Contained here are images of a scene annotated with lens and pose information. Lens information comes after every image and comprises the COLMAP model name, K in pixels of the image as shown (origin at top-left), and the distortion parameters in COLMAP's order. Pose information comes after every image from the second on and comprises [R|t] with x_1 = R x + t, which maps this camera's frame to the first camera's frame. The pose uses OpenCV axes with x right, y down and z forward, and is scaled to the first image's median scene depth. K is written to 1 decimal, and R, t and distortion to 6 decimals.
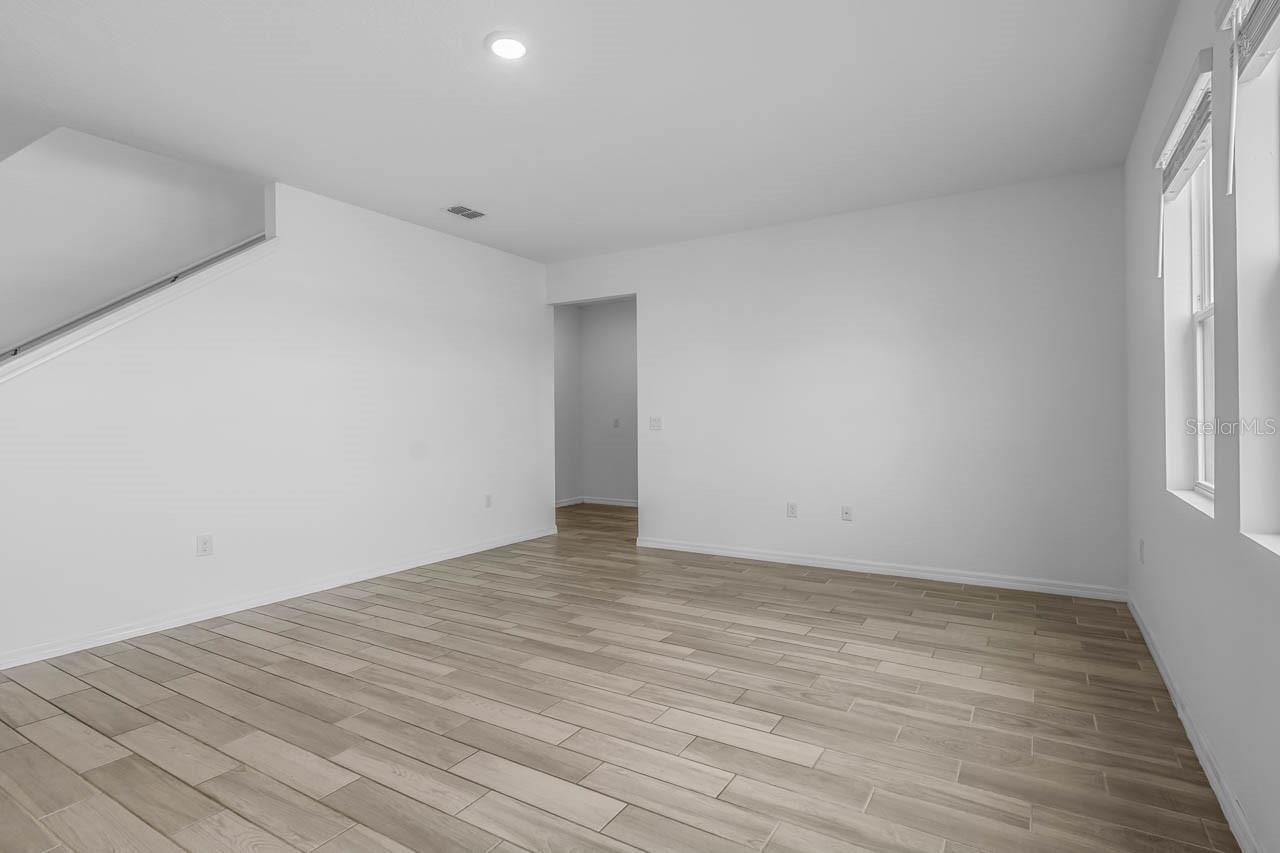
lens RADIAL K [[631.3, 0, 640.0], [0, 631.3, 426.5], [0, 0, 1]] dist [0.000769, 0.000047]
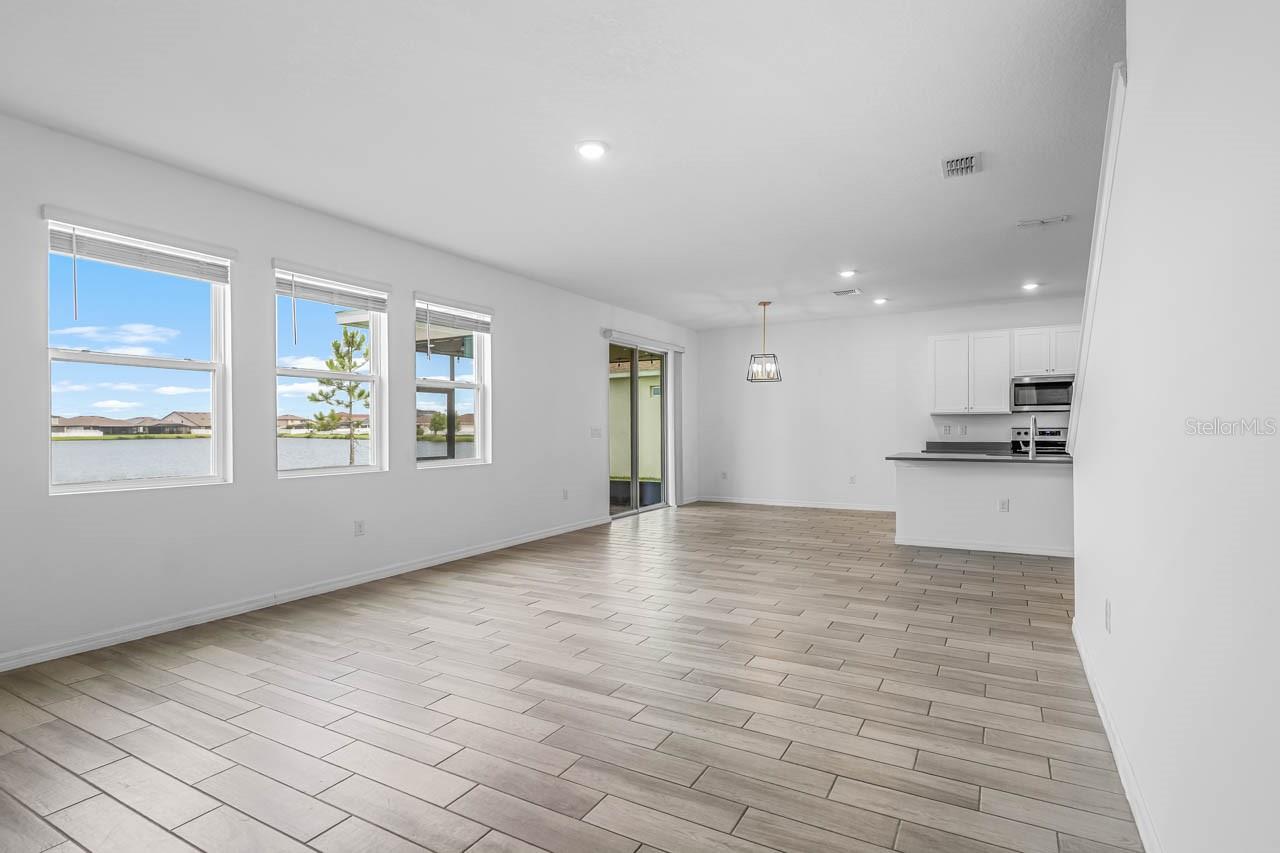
lens RADIAL K [[631.3, 0, 640.0], [0, 631.3, 426.5], [0, 0, 1]] dist [0.000769, 0.000047]
pose [[-0.999292, 0.011717, -0.035745, -0.210393], [0.011216, 0.999836, 0.014188, -0.034189], [0.035905, 0.013777, -0.999260, 1.980172]]
